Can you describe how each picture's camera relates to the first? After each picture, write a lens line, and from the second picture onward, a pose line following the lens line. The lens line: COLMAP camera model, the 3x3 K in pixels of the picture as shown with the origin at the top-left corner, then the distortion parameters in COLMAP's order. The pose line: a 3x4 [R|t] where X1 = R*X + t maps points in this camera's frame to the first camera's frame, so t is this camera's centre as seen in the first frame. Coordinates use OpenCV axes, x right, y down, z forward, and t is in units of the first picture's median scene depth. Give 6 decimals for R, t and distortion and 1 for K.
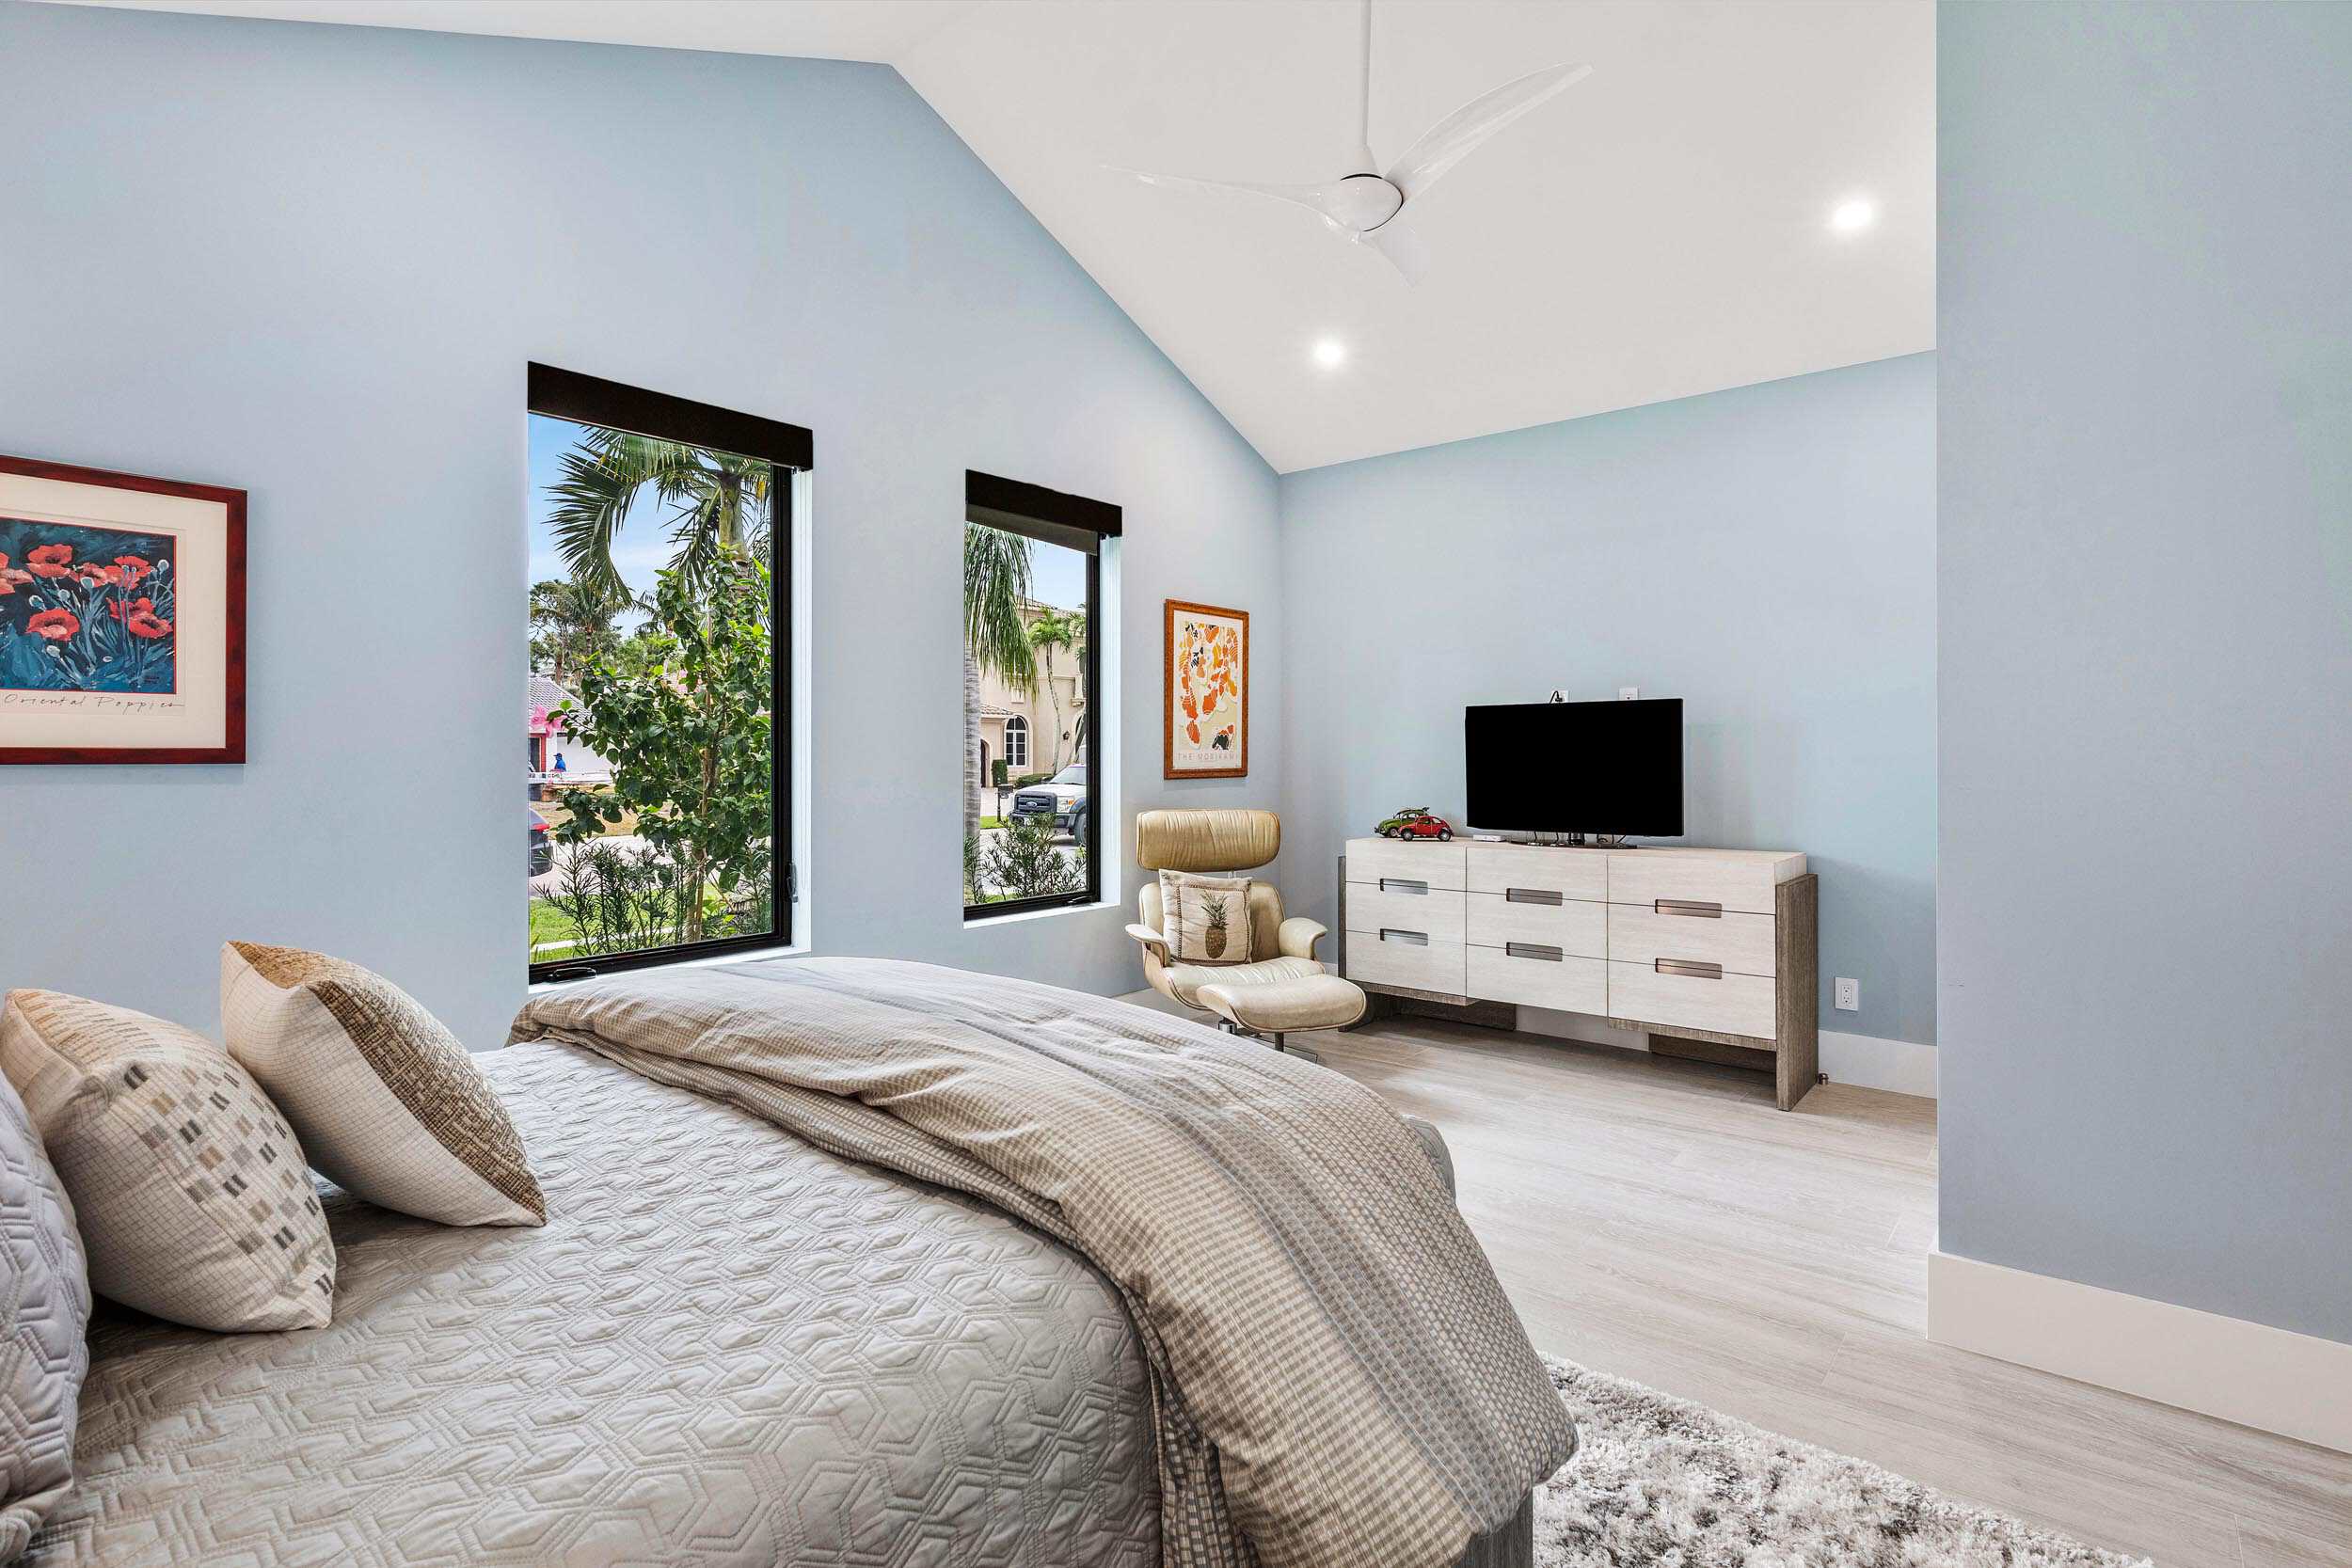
lens RADIAL K [[1158.0, 0, 1181.3], [0, 1158.0, 750.9], [0, 0, 1]] dist [0.000553, -0.000038]
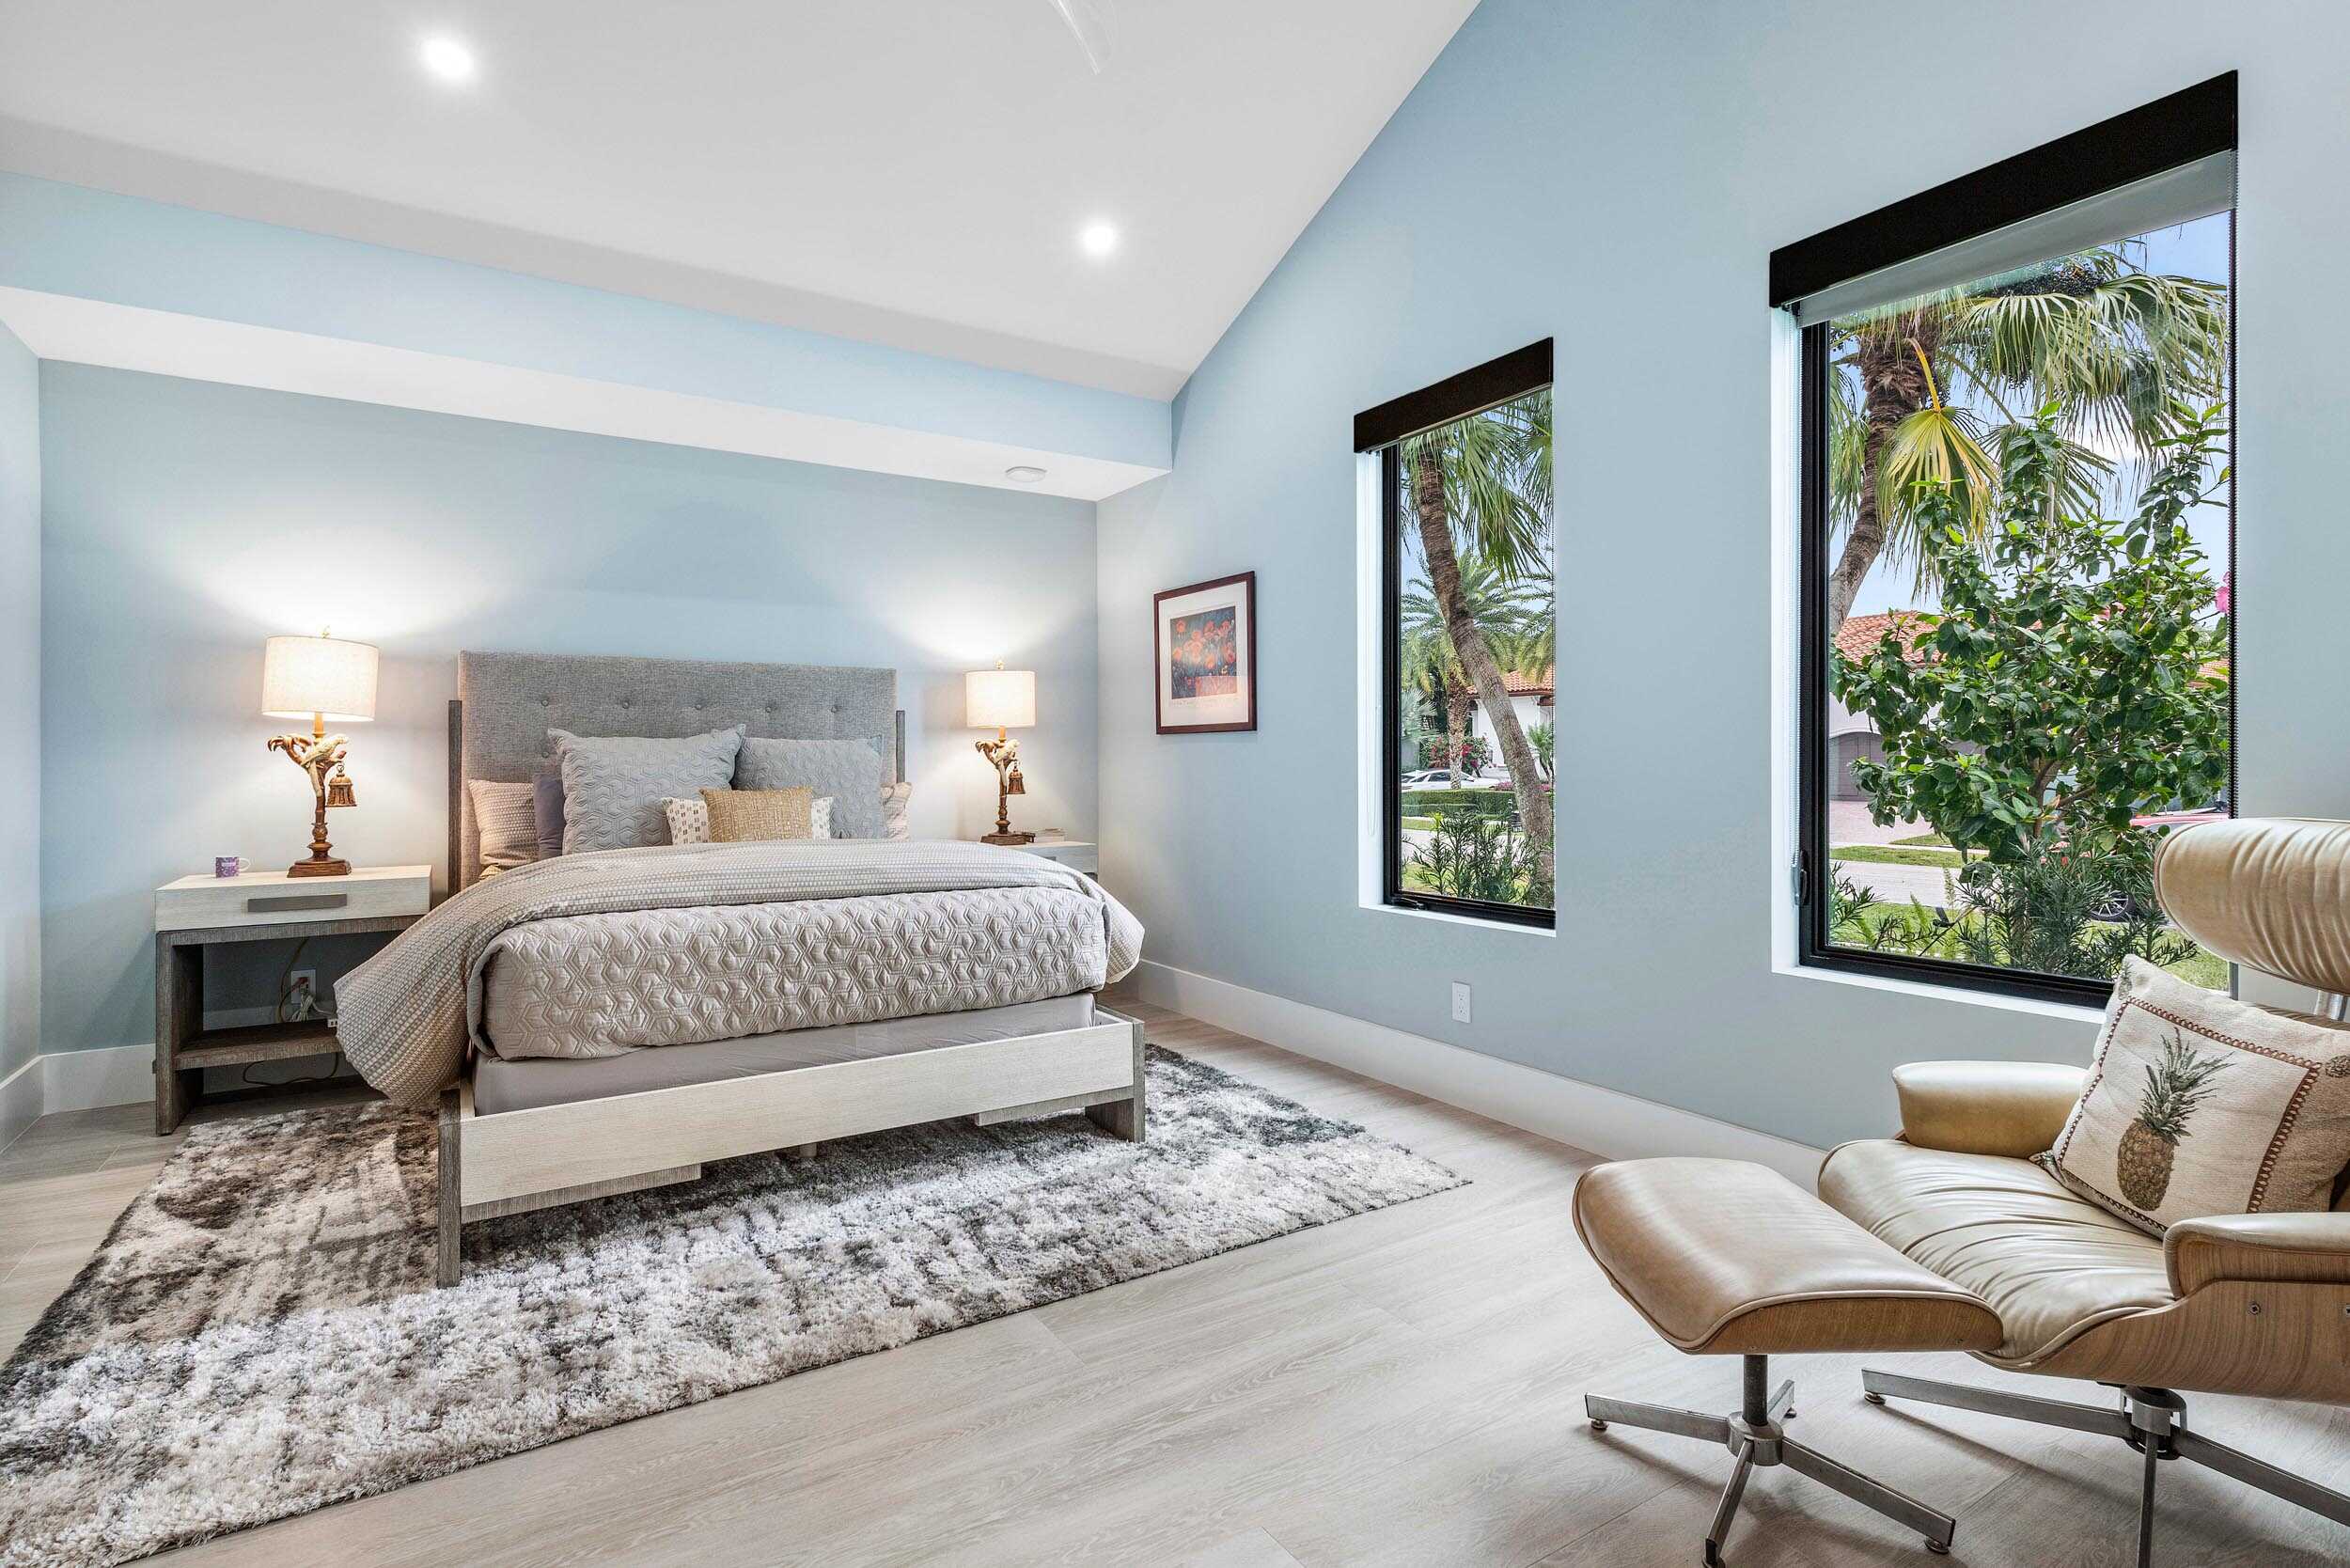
lens RADIAL K [[1157.1, 0, 1180.3], [0, 1157.1, 751.0], [0, 0, 1]] dist [0.000553, -0.000038]
pose [[-0.308202, 0.005184, -0.951307, 0.846854], [0.021422, 0.999769, -0.001493, 0.040236], [0.951080, -0.020839, -0.308242, 1.429417]]
